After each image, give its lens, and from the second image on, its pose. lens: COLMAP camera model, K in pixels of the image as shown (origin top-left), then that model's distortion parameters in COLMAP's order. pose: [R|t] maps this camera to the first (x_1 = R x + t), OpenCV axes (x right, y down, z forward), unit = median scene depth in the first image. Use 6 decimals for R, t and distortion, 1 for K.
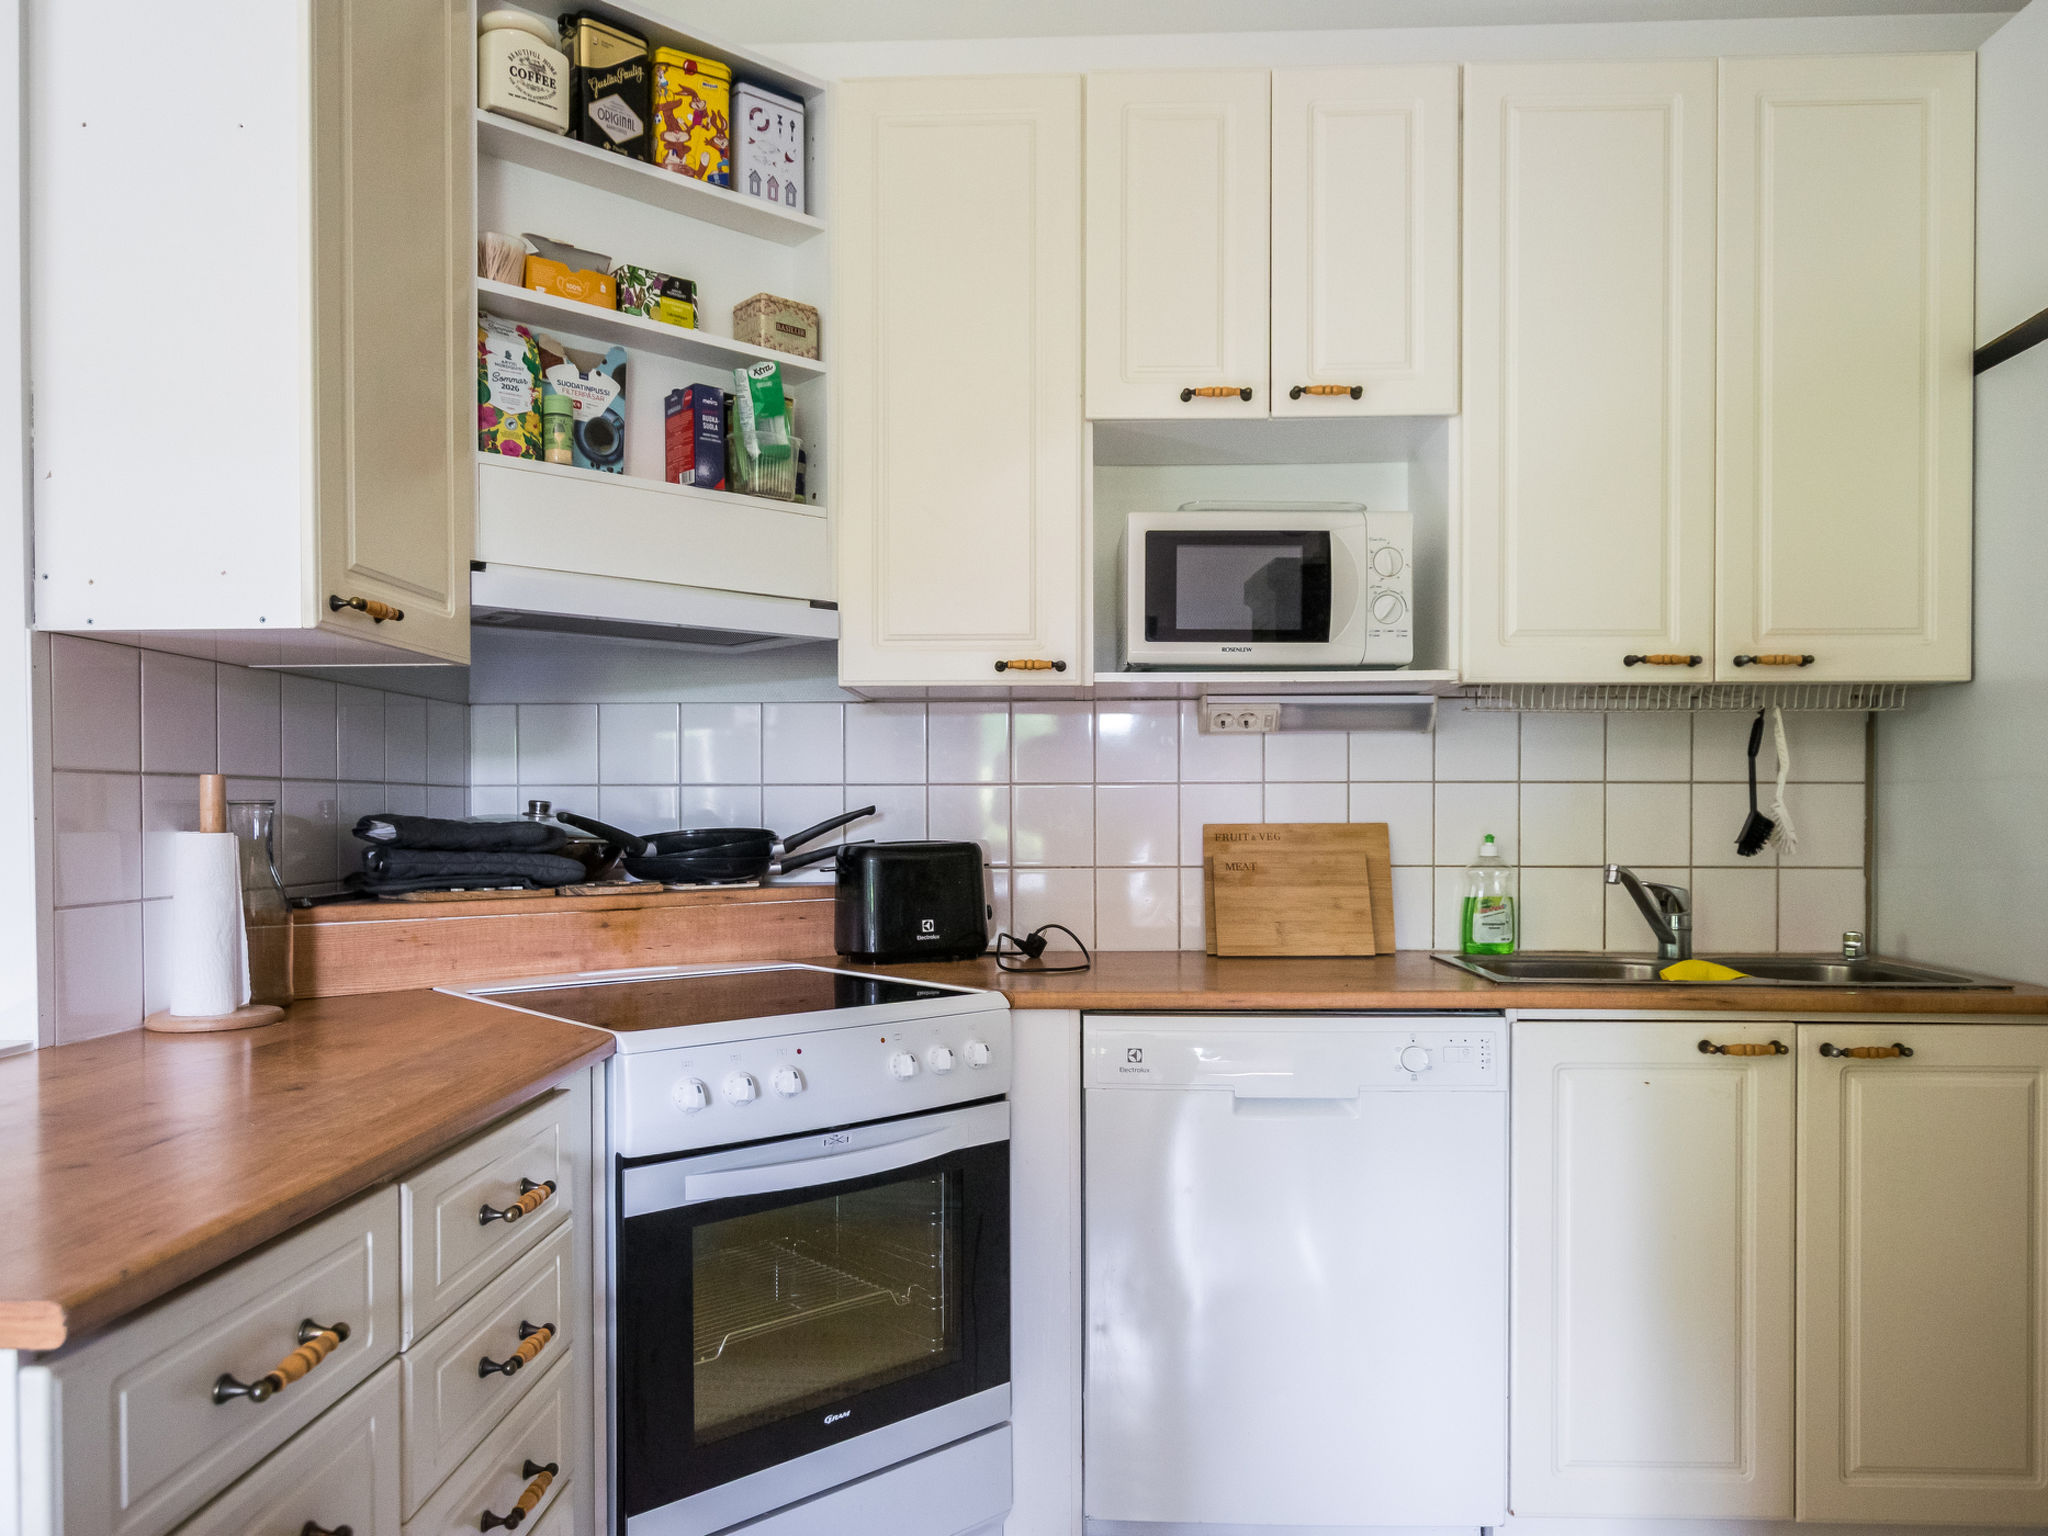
lens RADIAL K [[1476.8, 0, 1015.0], [0, 1476.8, 821.6], [0, 0, 1]] dist [-0.004943, 0.000671]
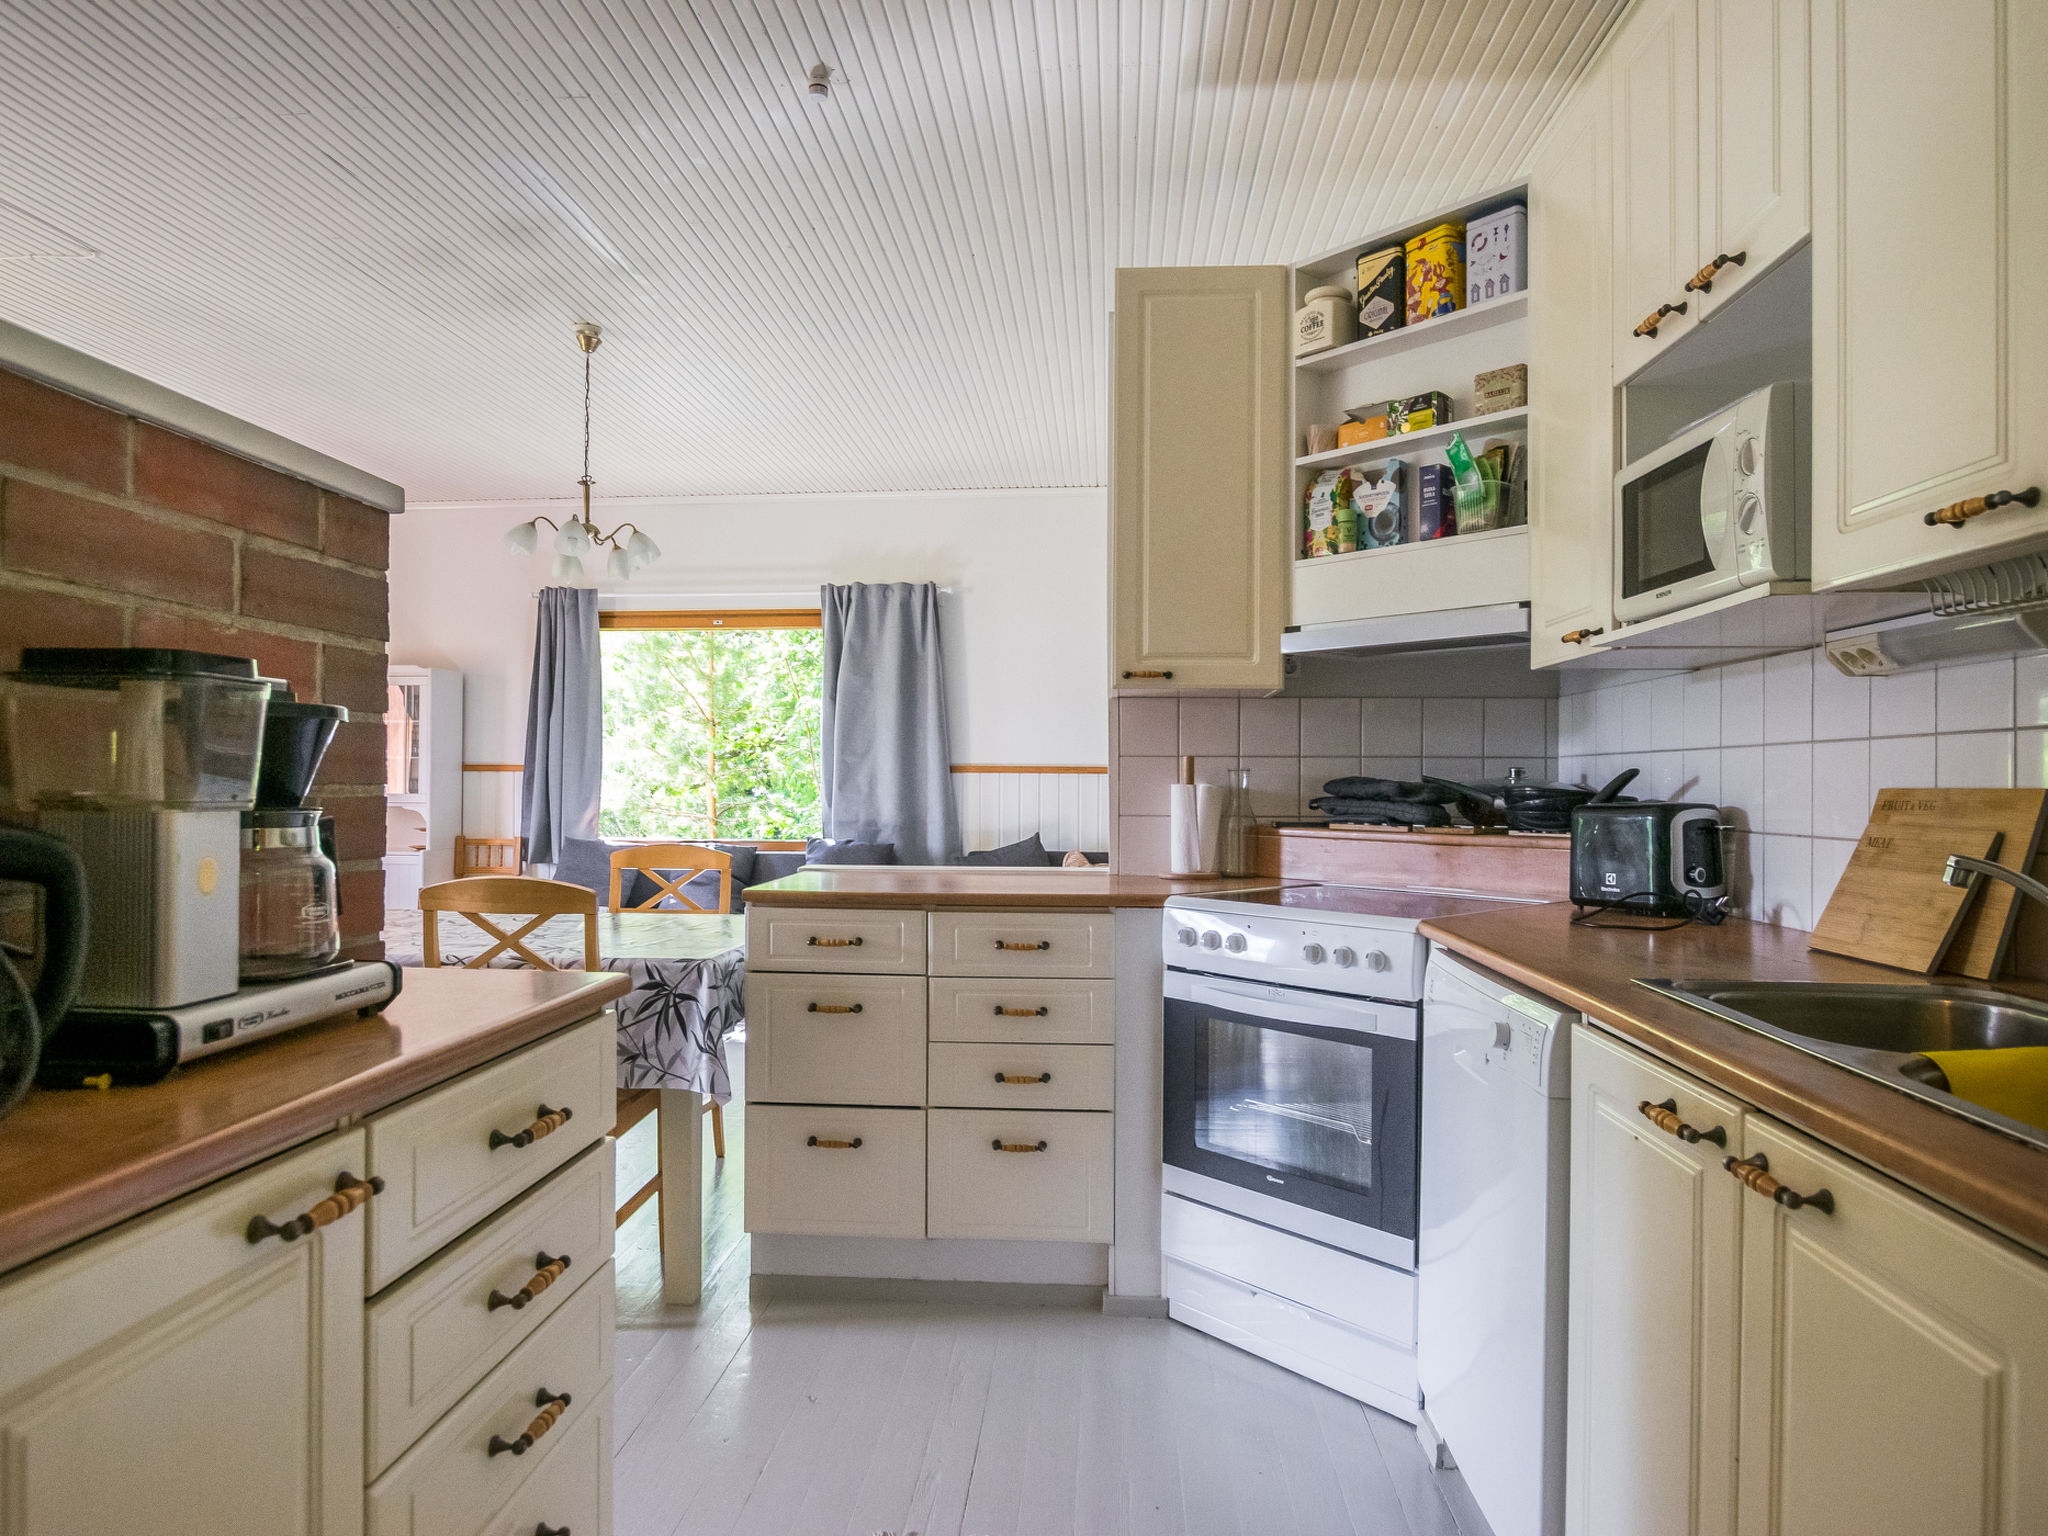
lens RADIAL K [[1265.2, 0, 1009.1], [0, 1265.2, 771.9], [0, 0, 1]] dist [-0.007096, 0.000556]
pose [[-0.041799, -0.007736, -0.999096, 1.007541], [-0.013807, 0.999879, -0.007165, 0.004926], [0.999031, 0.013495, -0.041901, 0.675072]]
